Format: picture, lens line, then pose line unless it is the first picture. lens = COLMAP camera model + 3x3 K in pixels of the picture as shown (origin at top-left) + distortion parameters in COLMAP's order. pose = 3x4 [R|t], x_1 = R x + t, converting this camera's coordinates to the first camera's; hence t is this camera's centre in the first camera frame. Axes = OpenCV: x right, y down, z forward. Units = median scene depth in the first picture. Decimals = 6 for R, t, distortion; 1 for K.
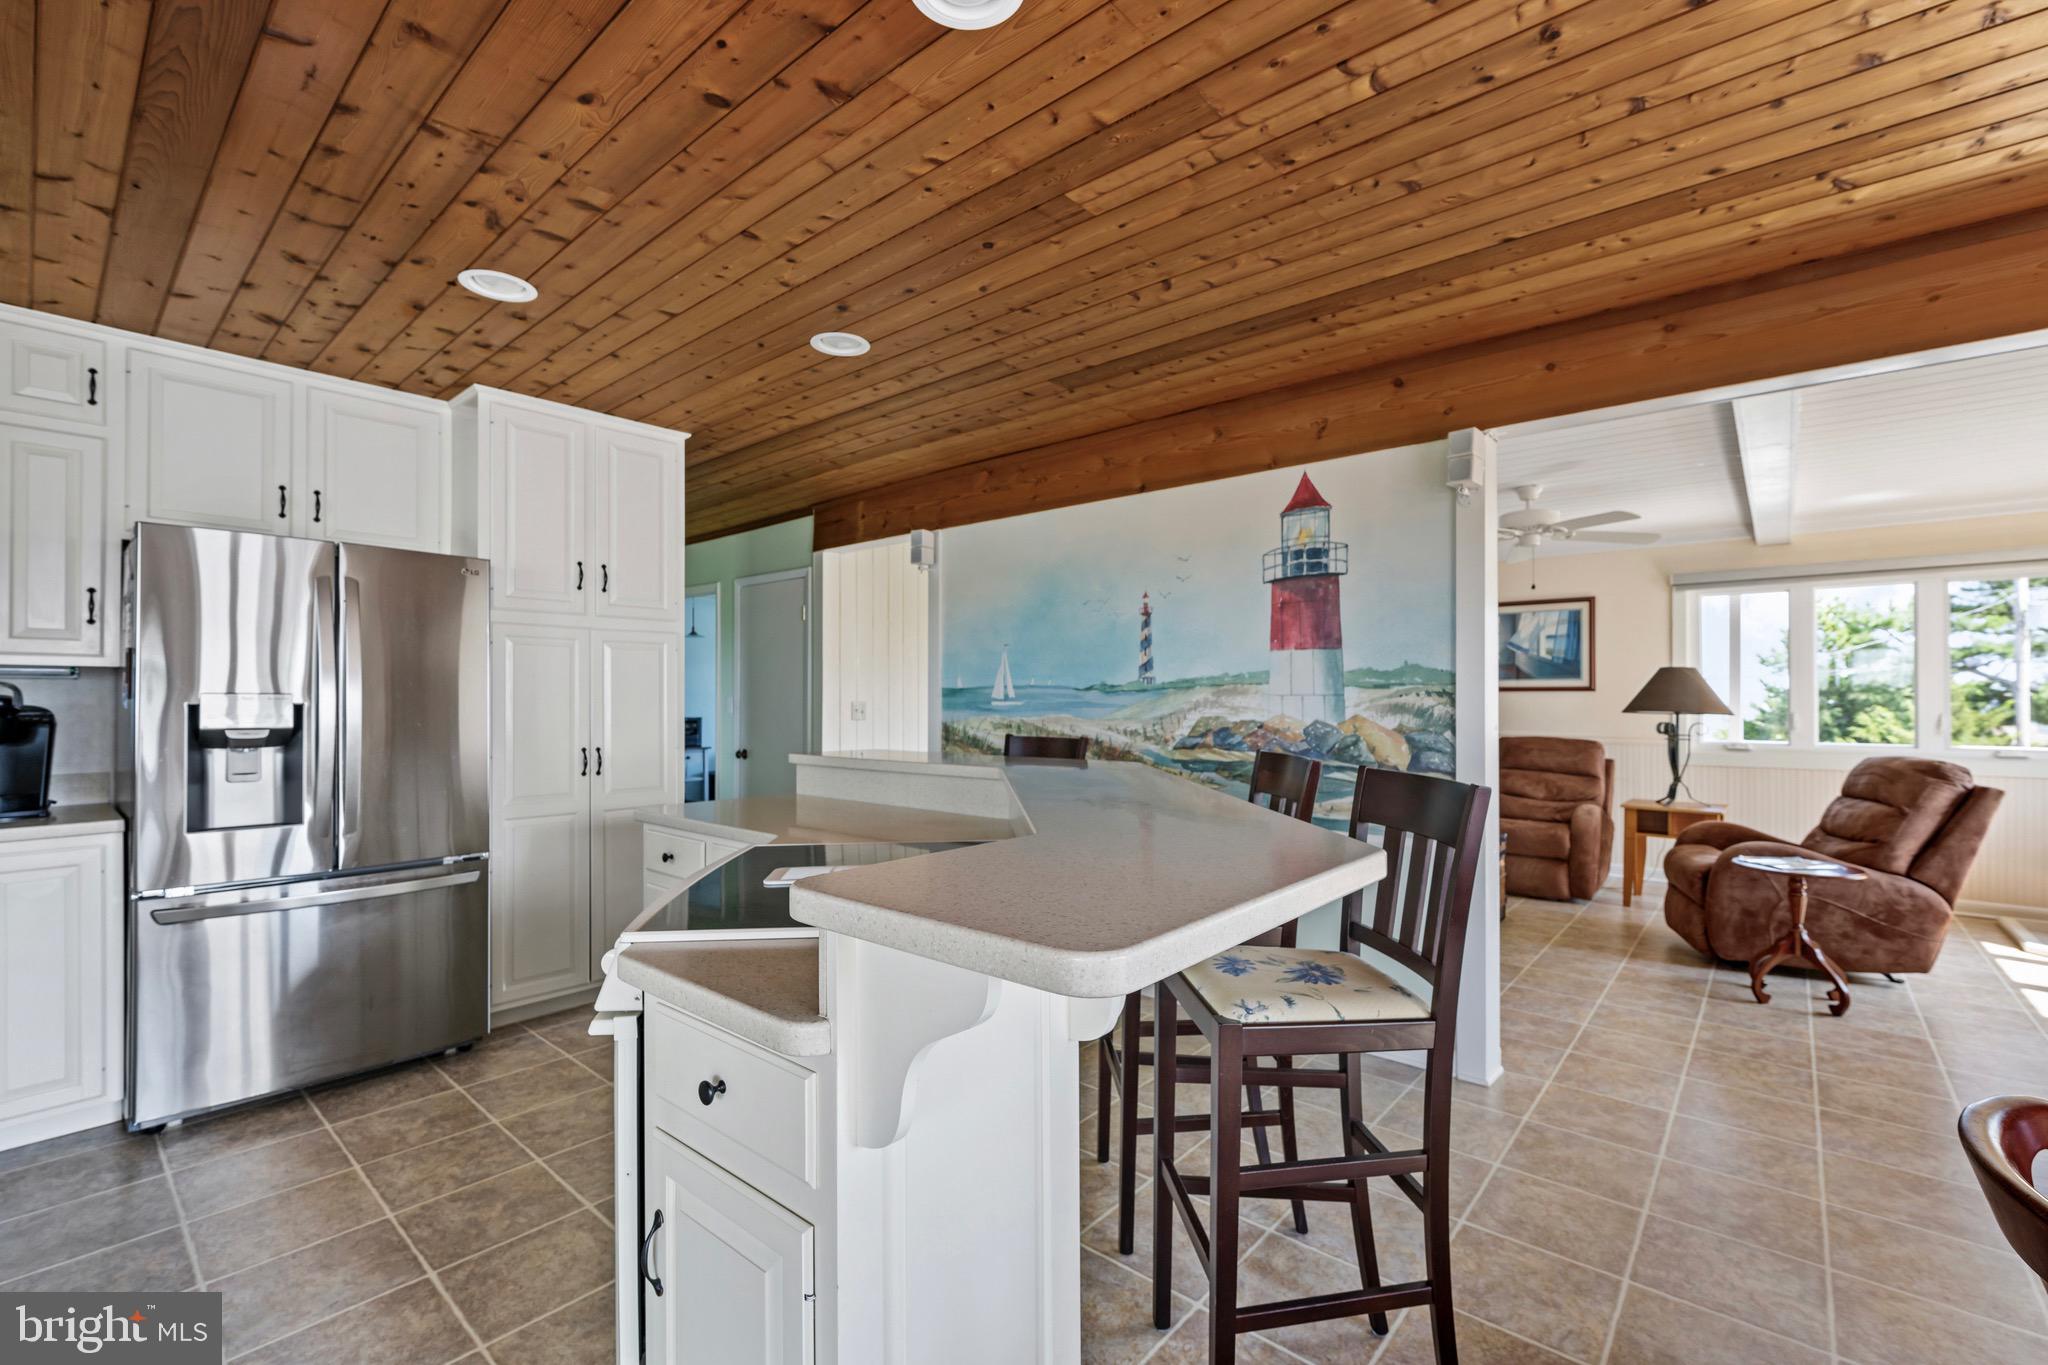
lens RADIAL K [[879.0, 0, 1016.2], [0, 879.0, 685.0], [0, 0, 1]] dist [0.000013, 0.000380]
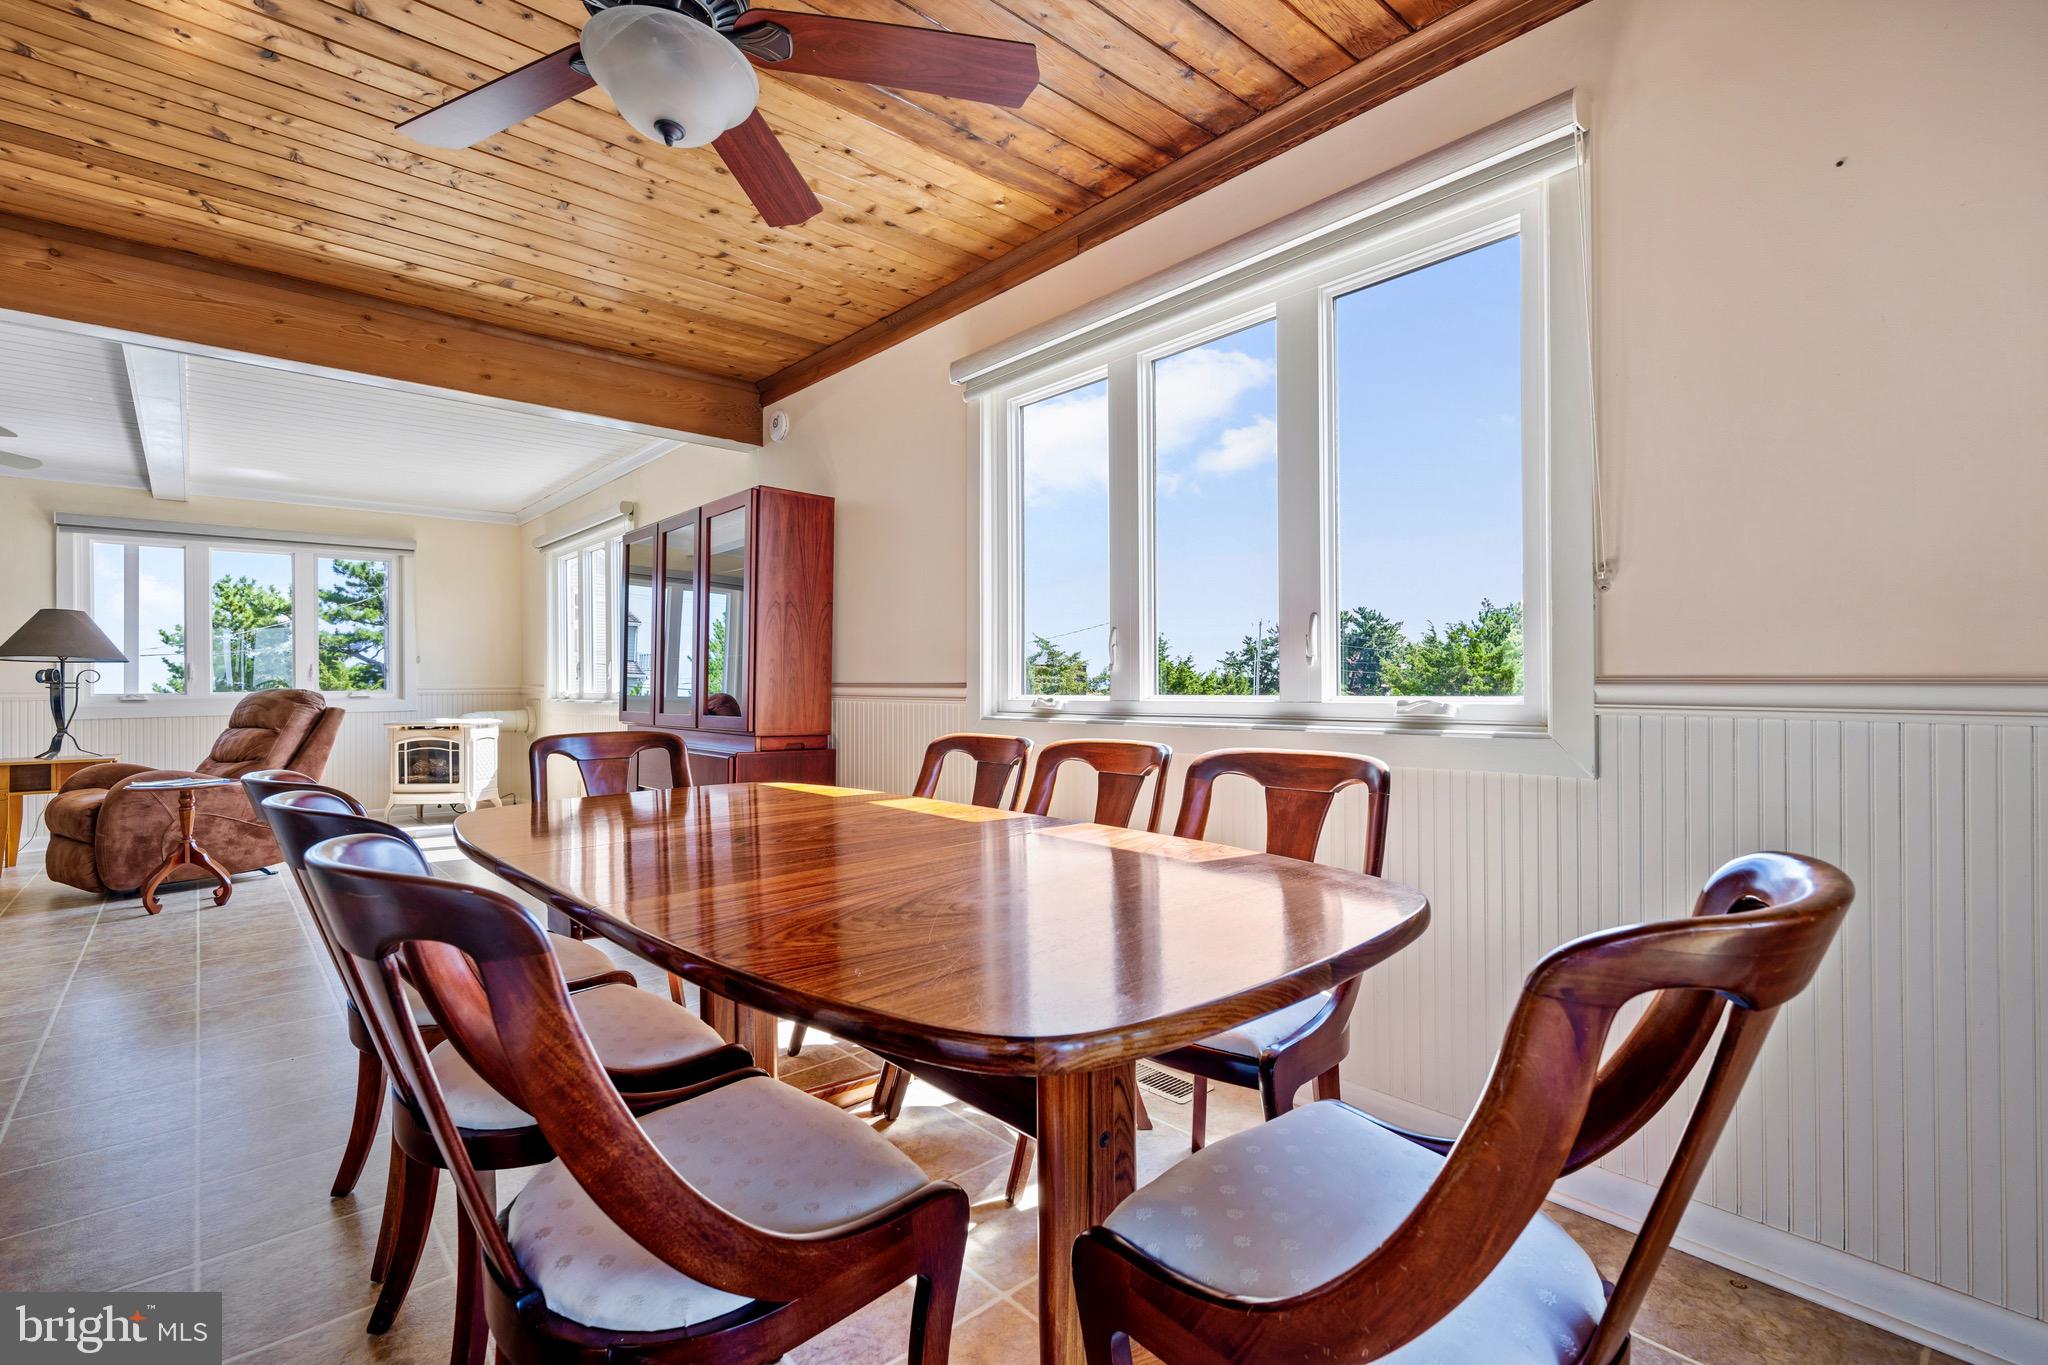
lens RADIAL K [[917.3, 0, 1024.0], [0, 917.3, 682.5], [0, 0, 1]] dist [-0.001231, 0.001003]
pose [[0.116165, -0.005545, 0.993214, -0.129826], [-0.006933, 0.999956, 0.006394, 0.056421], [-0.993206, -0.007628, 0.116121, -0.171061]]
